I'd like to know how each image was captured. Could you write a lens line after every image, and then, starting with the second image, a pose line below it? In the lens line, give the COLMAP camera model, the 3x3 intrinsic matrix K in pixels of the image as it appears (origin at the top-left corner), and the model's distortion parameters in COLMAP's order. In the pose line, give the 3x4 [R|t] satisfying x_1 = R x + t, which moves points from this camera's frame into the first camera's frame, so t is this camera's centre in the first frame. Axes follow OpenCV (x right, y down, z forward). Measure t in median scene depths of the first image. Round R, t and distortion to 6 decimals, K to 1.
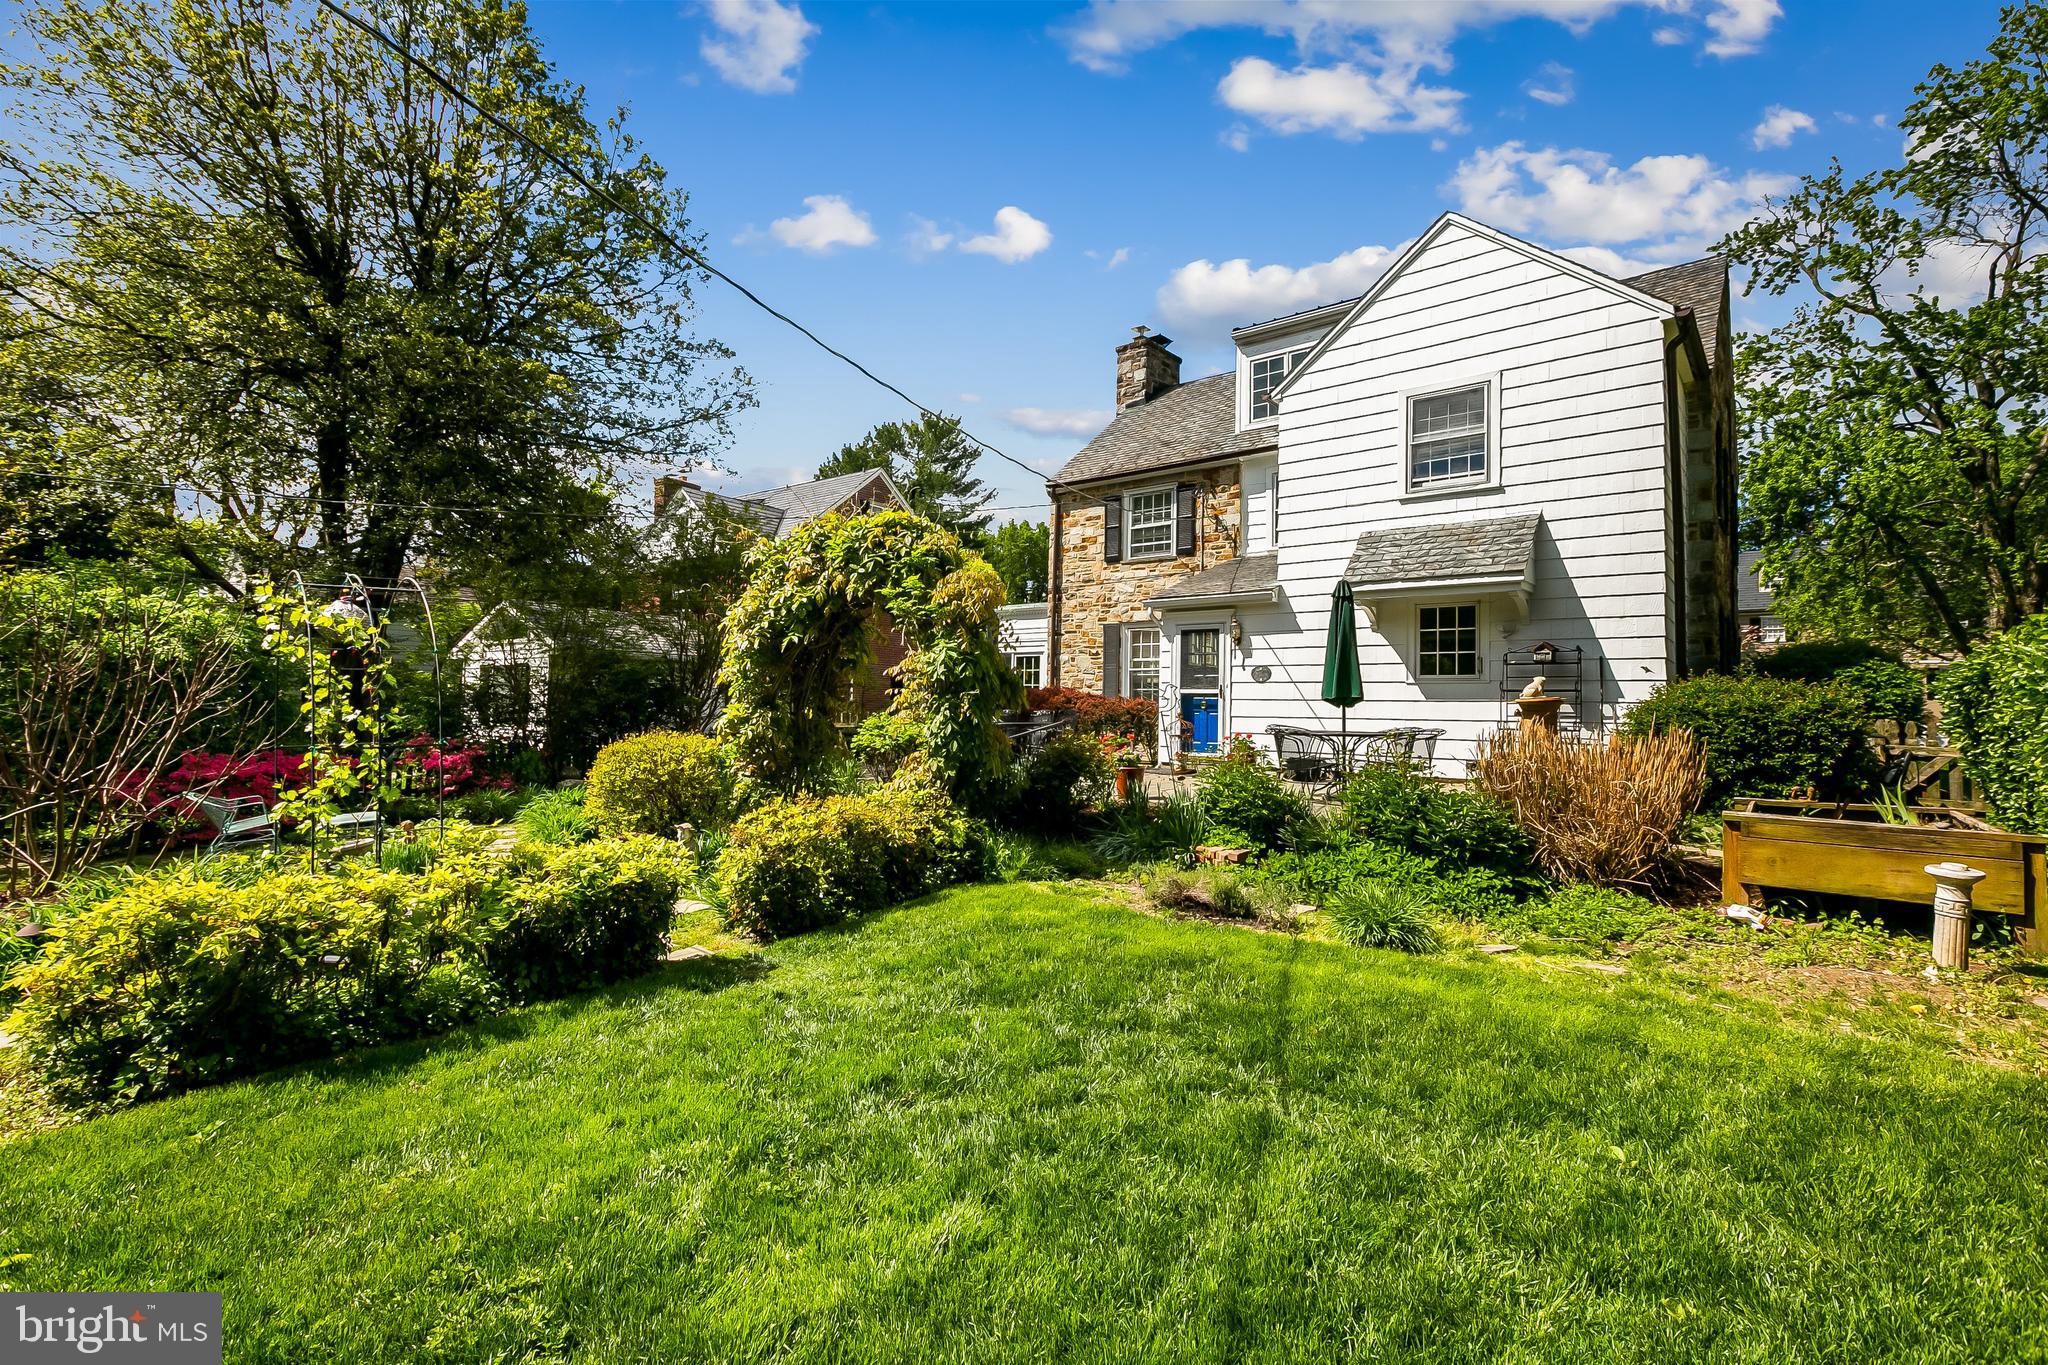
lens RADIAL K [[926.4, 0, 1024.0], [0, 926.4, 682.5], [0, 0, 1]] dist [0.000262, 0.000091]
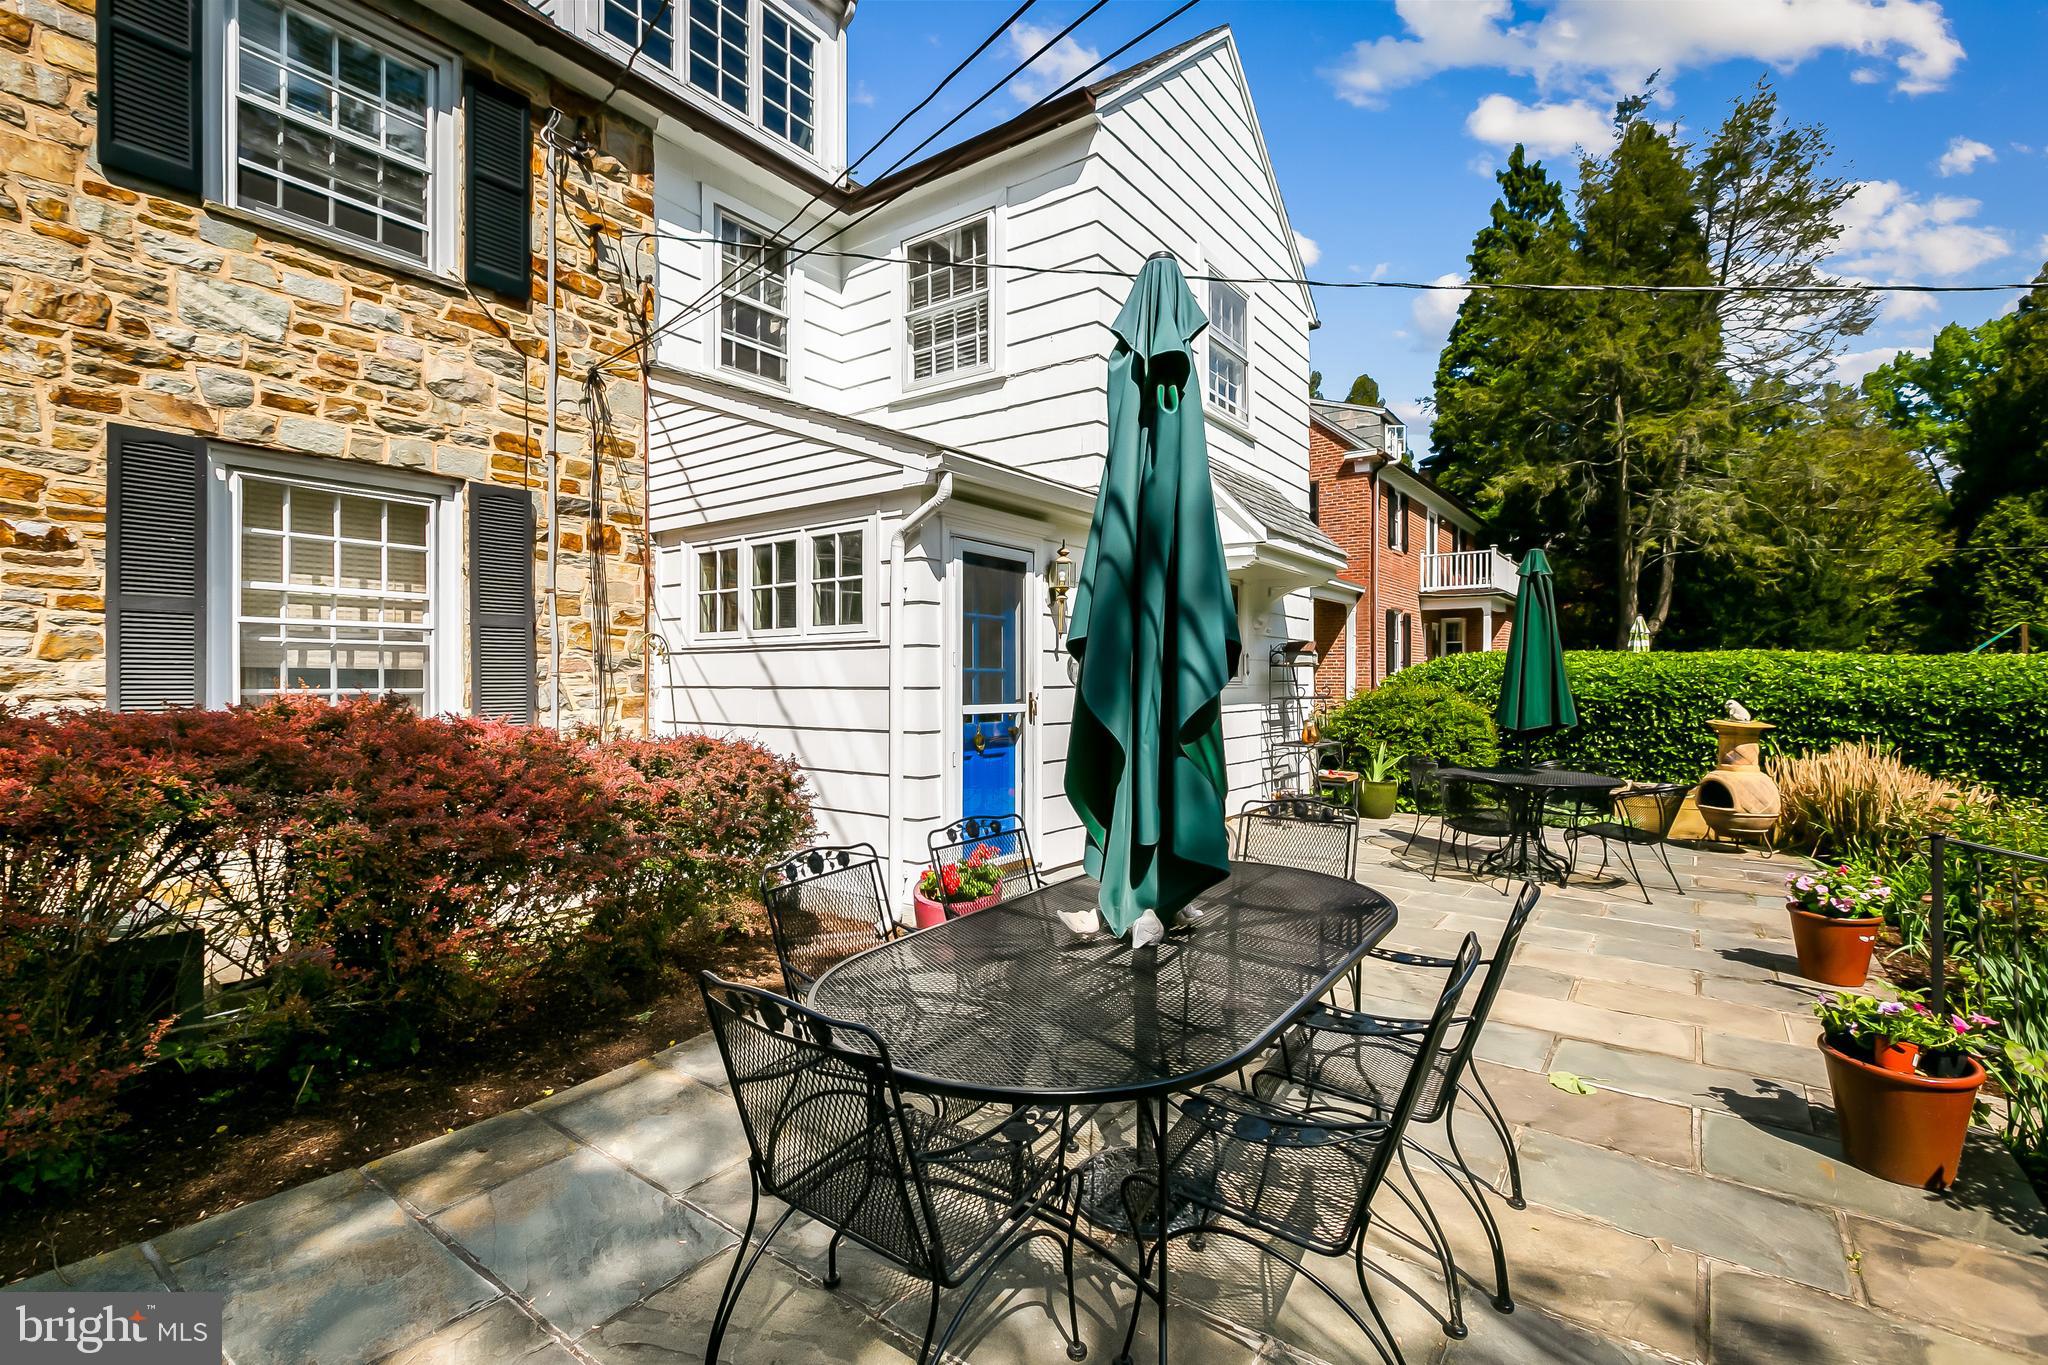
lens RADIAL K [[935.3, 0, 1026.9], [0, 935.3, 692.4], [0, 0, 1]] dist [0.000995, -0.000975]
pose [[-0.063092, -0.025646, 0.997678, -0.178948], [-0.028424, 0.999310, 0.023890, -0.006145], [-0.997603, -0.026851, -0.063778, 0.808270]]
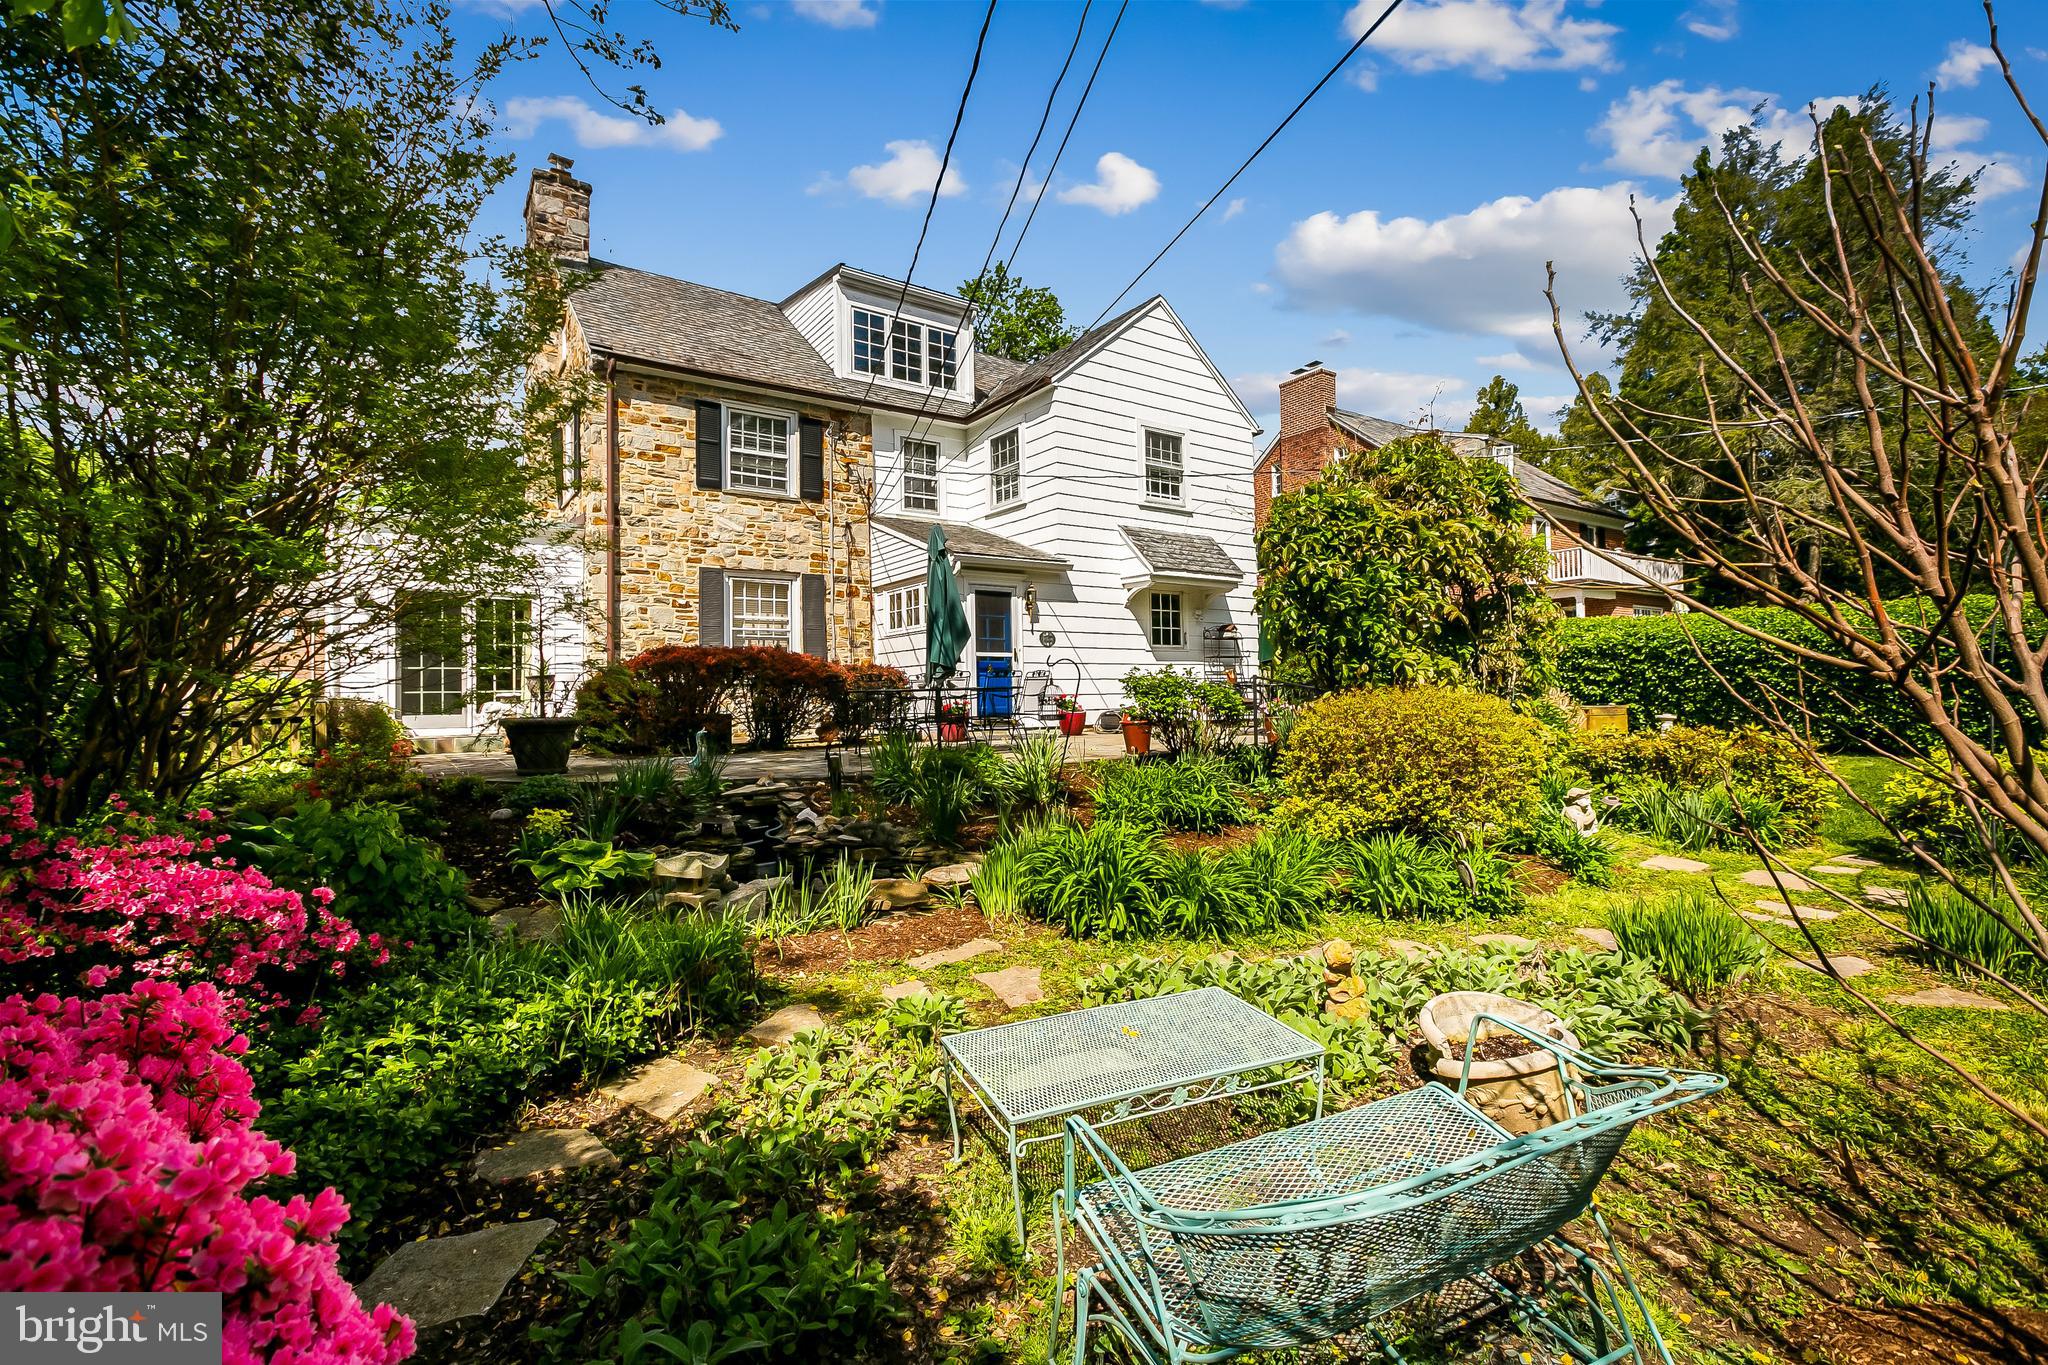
lens RADIAL K [[926.4, 0, 1024.0], [0, 926.4, 682.5], [0, 0, 1]] dist [0.000262, 0.000091]
pose [[0.271247, -0.000861, 0.962509, -0.592262], [-0.004305, 0.999989, 0.002108, 0.029660], [-0.962500, -0.004715, 0.271240, 0.561970]]
